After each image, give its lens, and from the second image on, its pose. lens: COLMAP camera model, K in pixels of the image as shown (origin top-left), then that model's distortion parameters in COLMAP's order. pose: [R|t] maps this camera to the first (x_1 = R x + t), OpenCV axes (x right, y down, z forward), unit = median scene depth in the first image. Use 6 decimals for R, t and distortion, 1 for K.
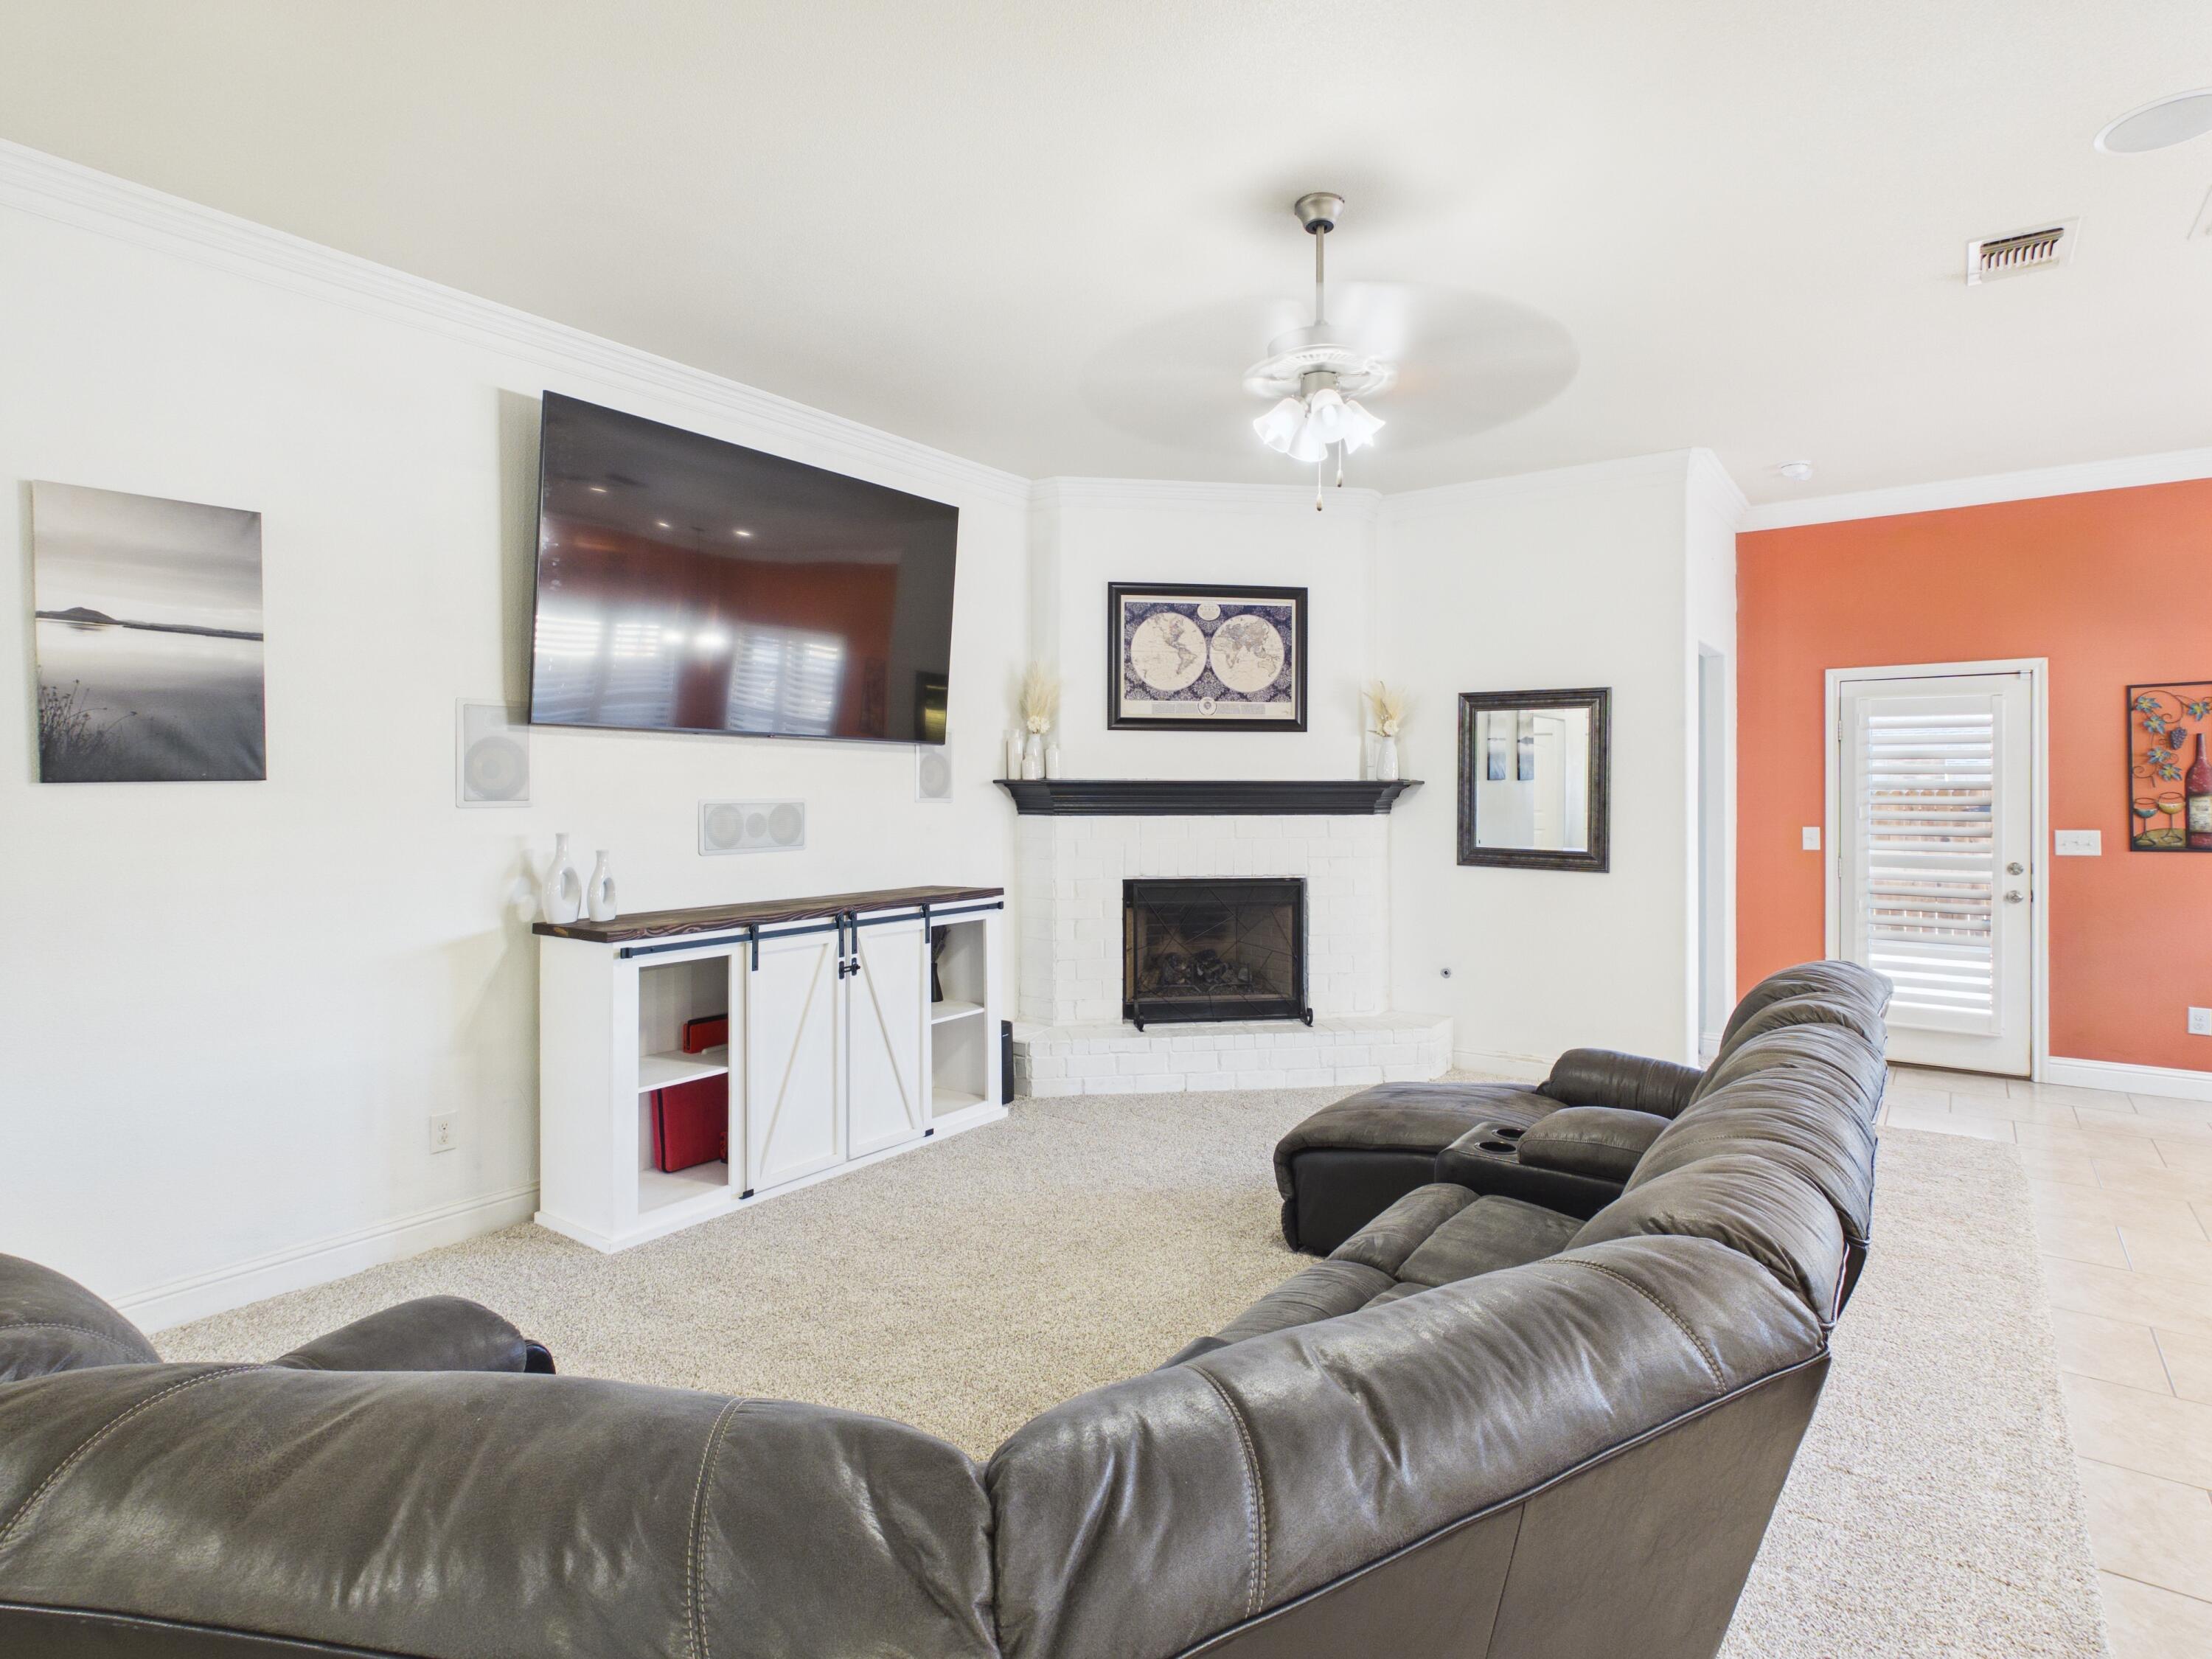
lens RADIAL K [[1157.2, 0, 1109.5], [0, 1157.2, 786.3], [0, 0, 1]] dist [-0.001716, 0.000057]
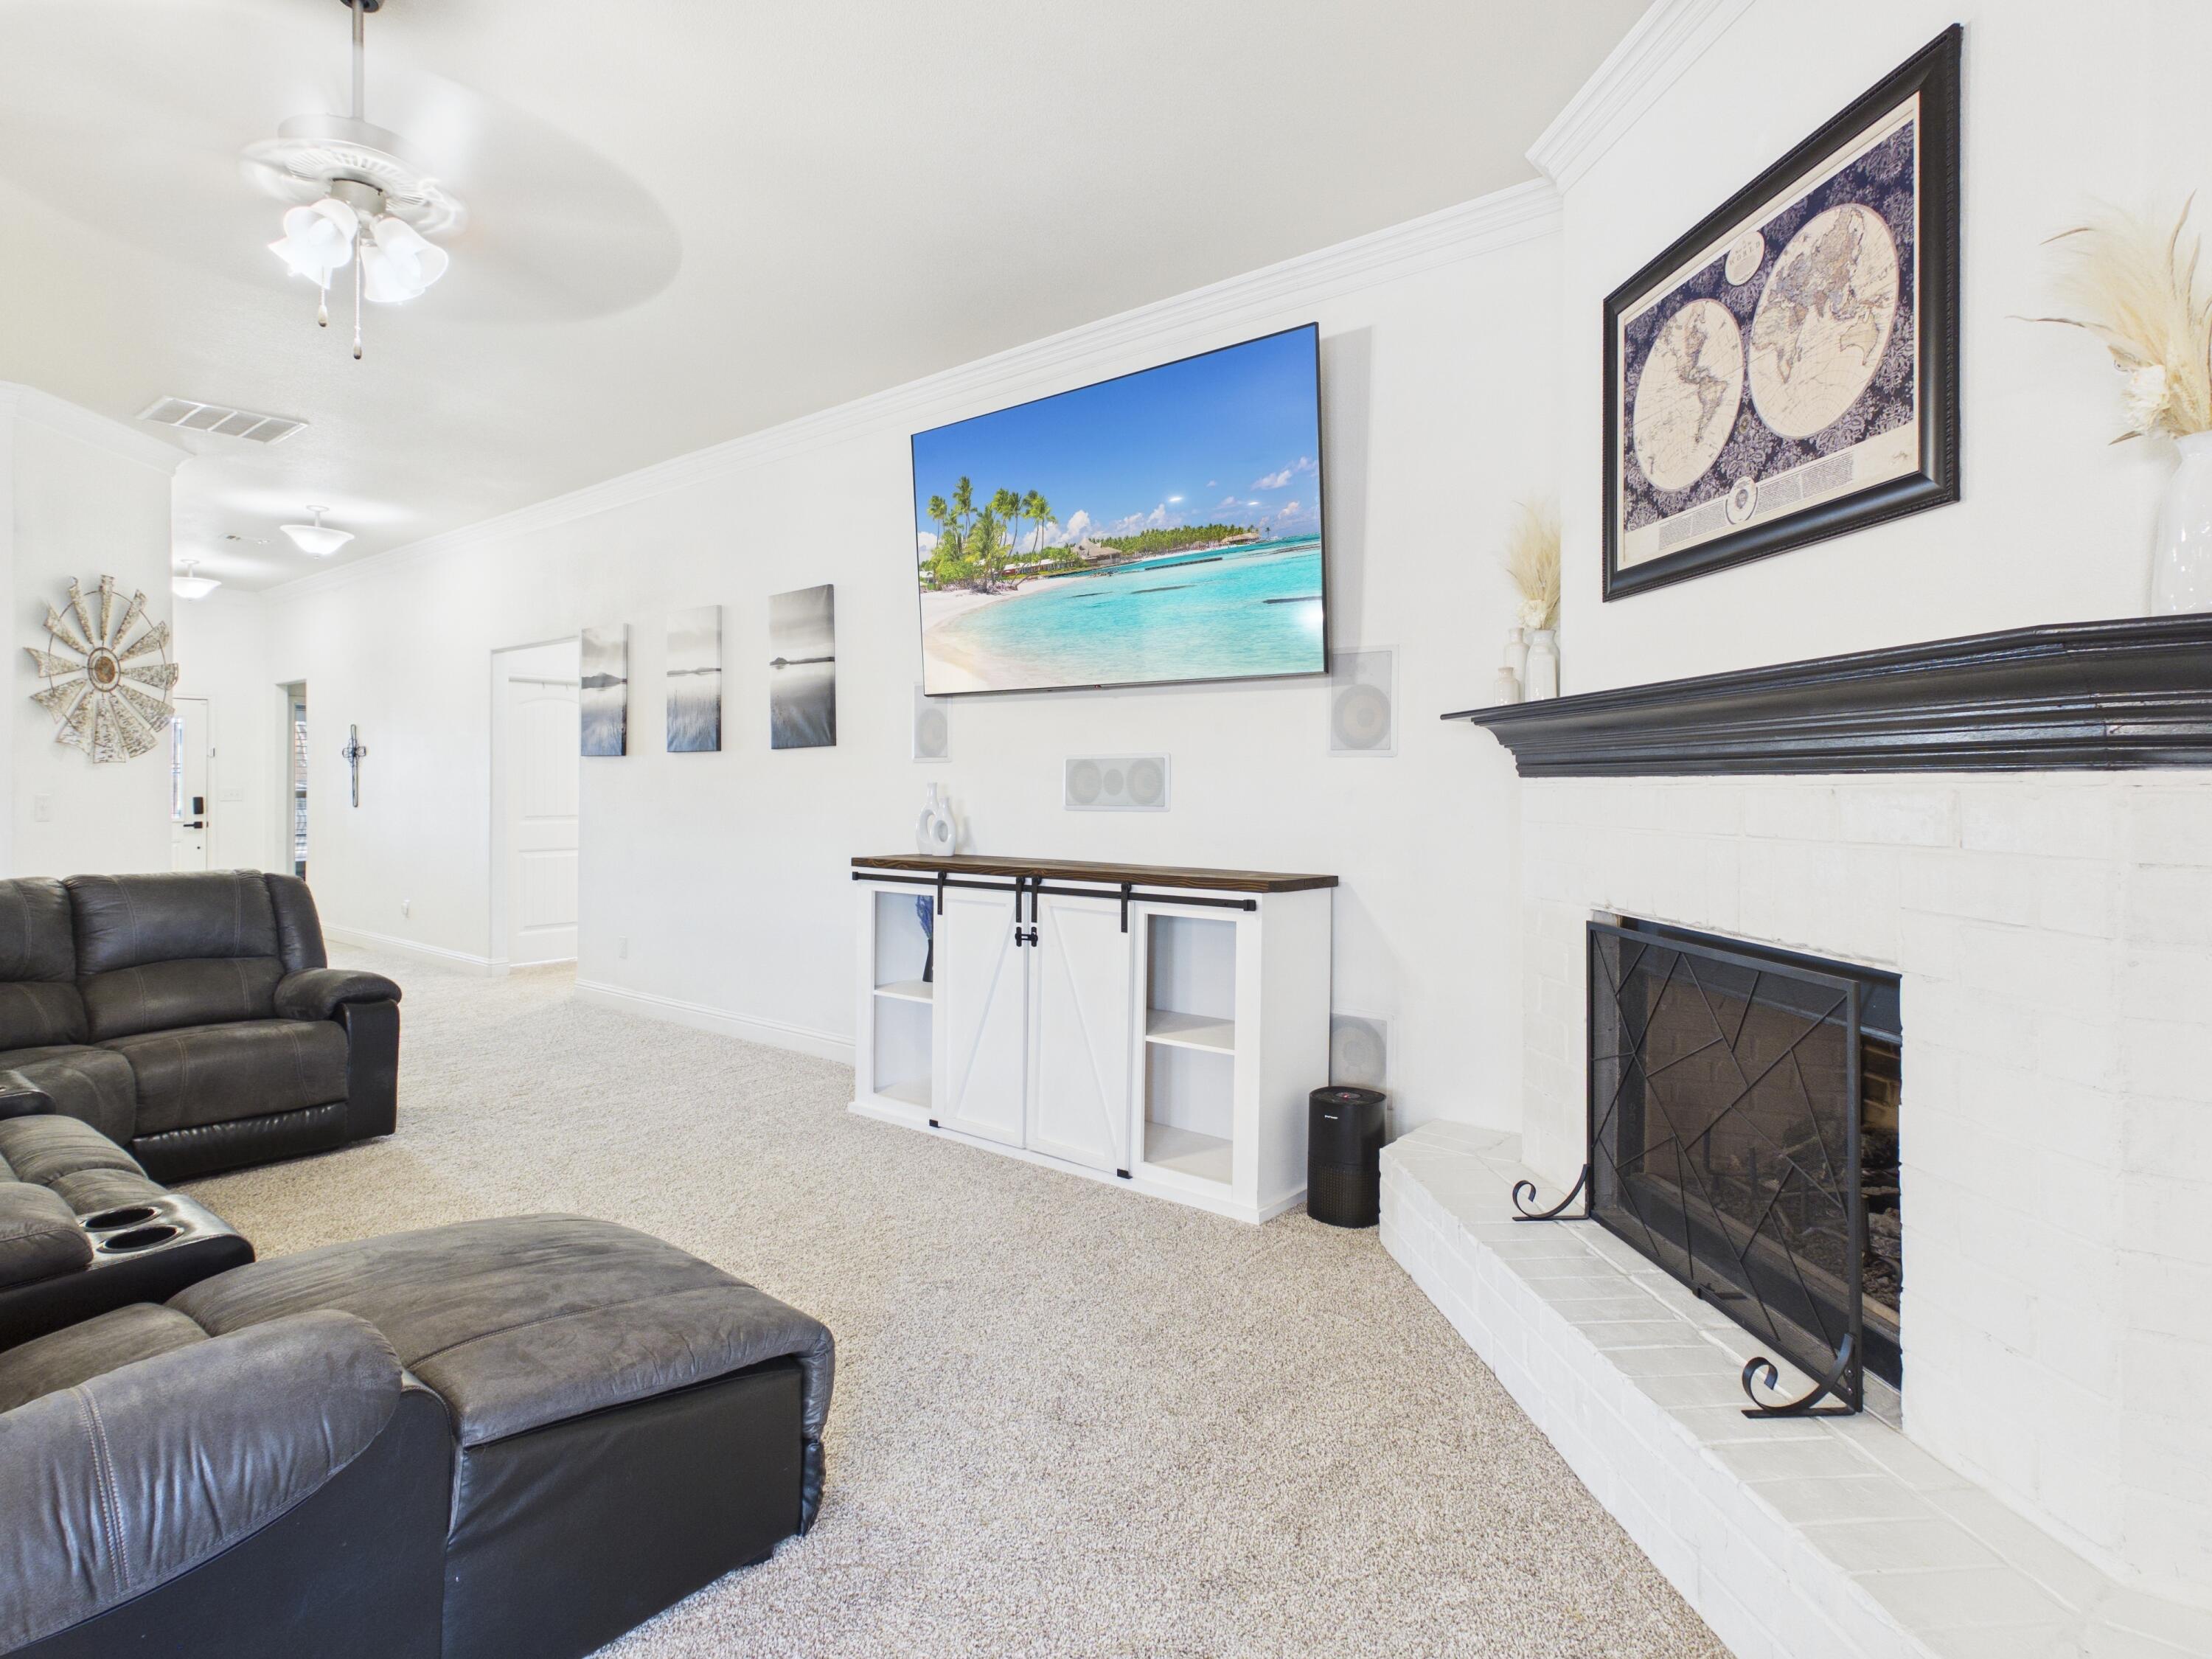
lens RADIAL K [[1157.2, 0, 1109.5], [0, 1157.2, 786.3], [0, 0, 1]] dist [-0.001716, 0.000057]
pose [[-0.047132, 0.001556, -0.998887, 0.494753], [0.000645, 0.999999, 0.001527, 0.027937], [0.998888, -0.000573, -0.047133, 0.810665]]
